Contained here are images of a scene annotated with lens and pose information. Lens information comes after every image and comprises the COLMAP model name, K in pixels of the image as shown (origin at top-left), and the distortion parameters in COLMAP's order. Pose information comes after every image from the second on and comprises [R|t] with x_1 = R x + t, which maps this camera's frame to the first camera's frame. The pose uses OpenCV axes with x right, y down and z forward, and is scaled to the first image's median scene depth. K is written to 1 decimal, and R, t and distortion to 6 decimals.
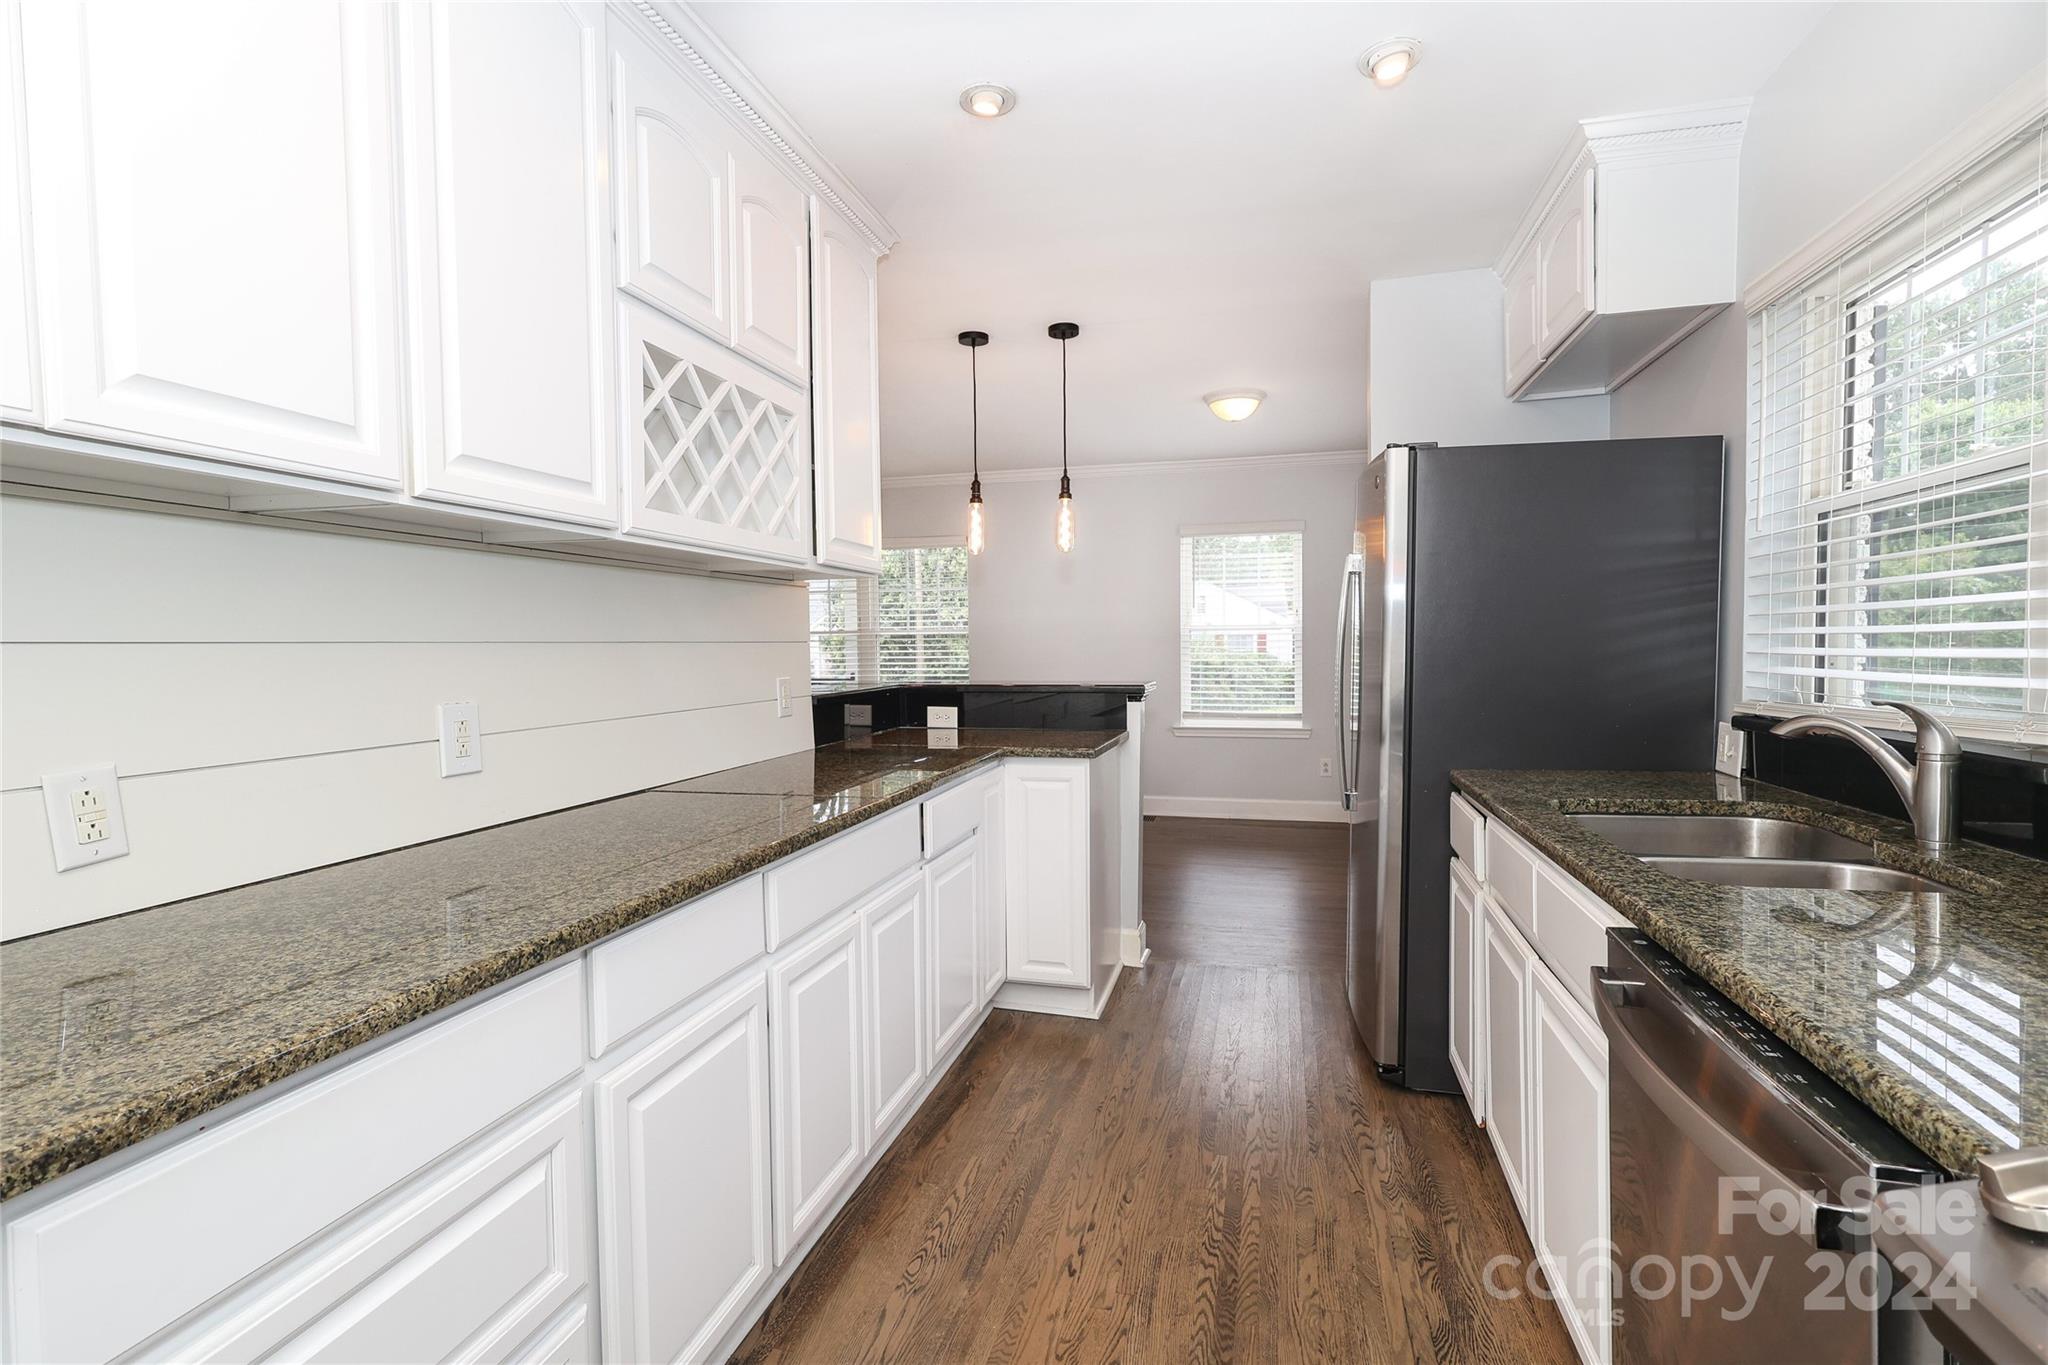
lens RADIAL K [[946.8, 0, 1027.2], [0, 946.8, 679.5], [0, 0, 1]] dist [-0.002031, 0.000295]
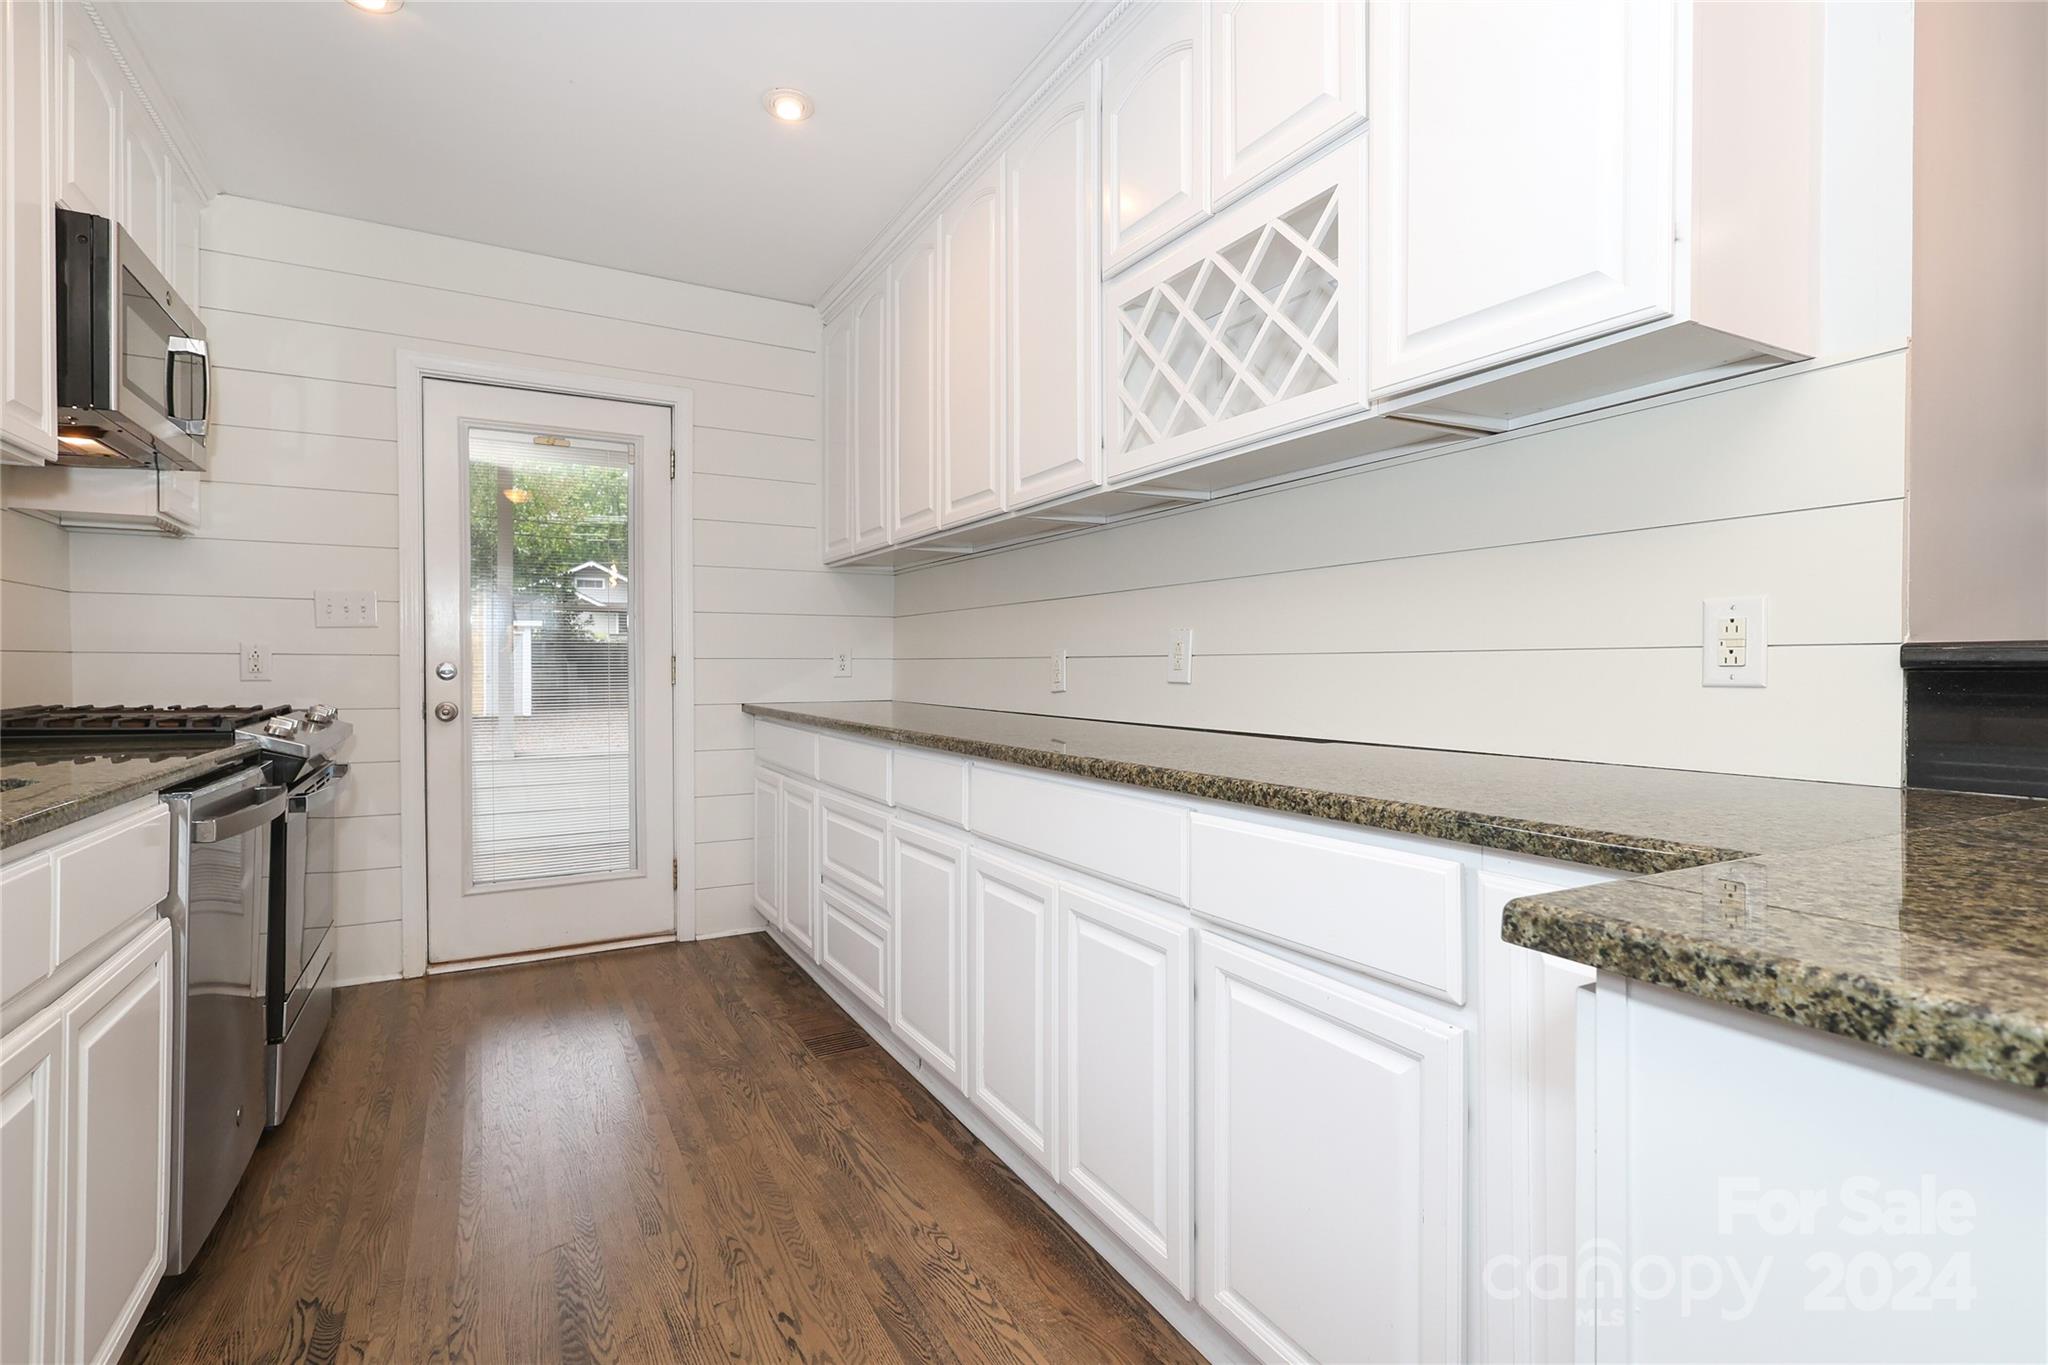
lens RADIAL K [[959.8, 0, 1026.4], [0, 959.8, 668.1], [0, 0, 1]] dist [0.001570, 0.000641]
pose [[-0.724291, 0.016980, -0.689285, 0.376710], [-0.015357, 0.999051, 0.040747, 0.022853], [0.689323, 0.040098, -0.723343, 1.415843]]
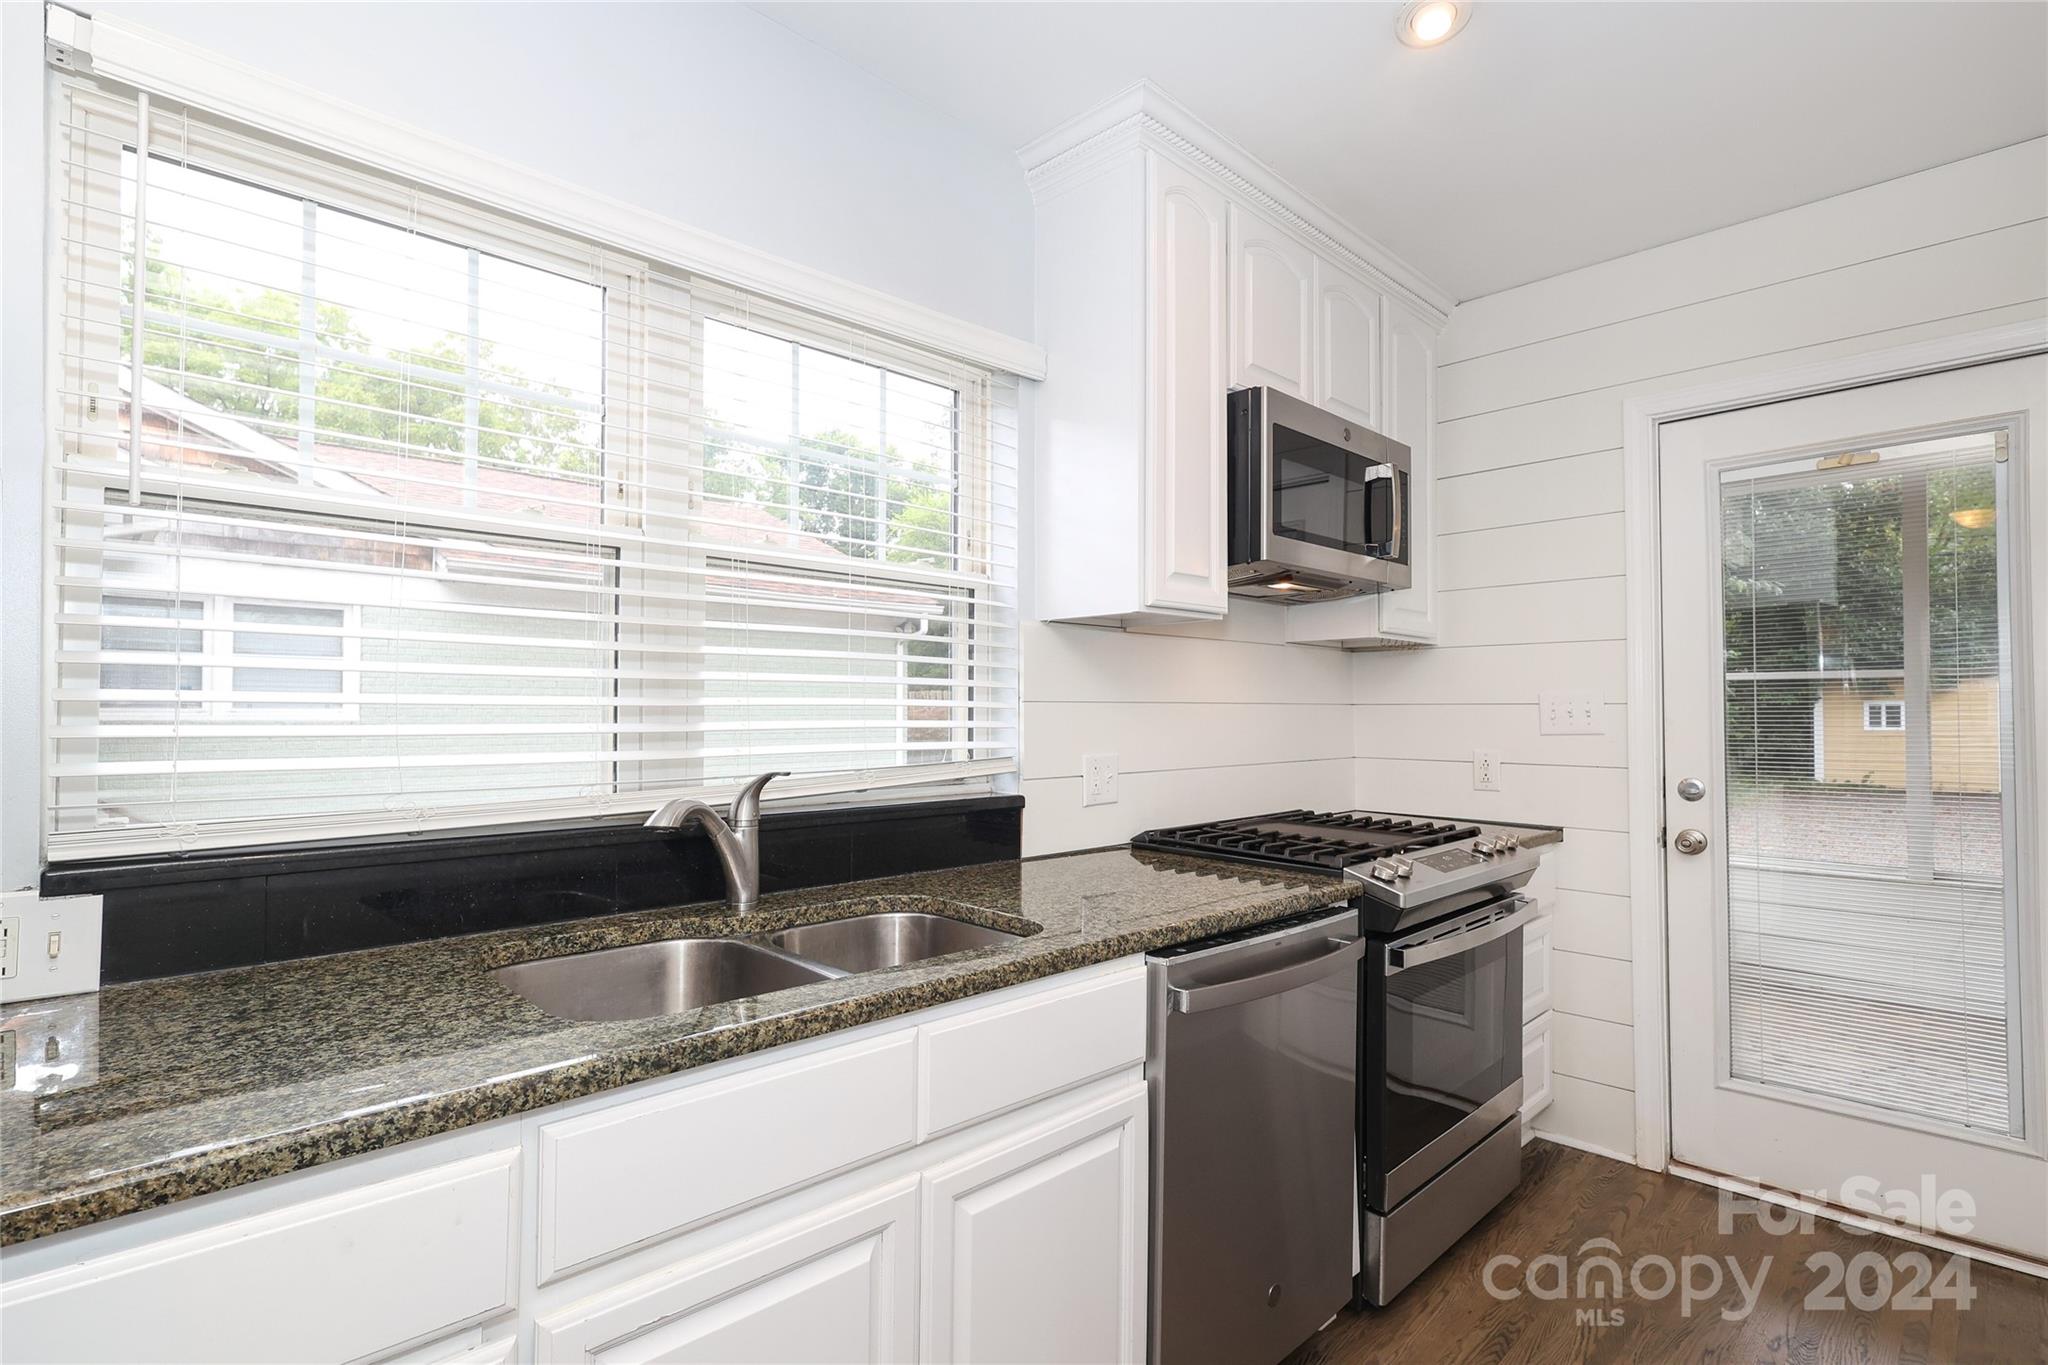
lens RADIAL K [[991.2, 0, 1021.6], [0, 991.2, 685.0], [0, 0, 1]] dist [-0.000663, 0.000153]
pose [[-0.855620, 0.023364, 0.517077, 0.071419], [0.024155, 0.999695, -0.005202, -0.039003], [-0.517040, 0.008039, -0.855923, 1.170017]]
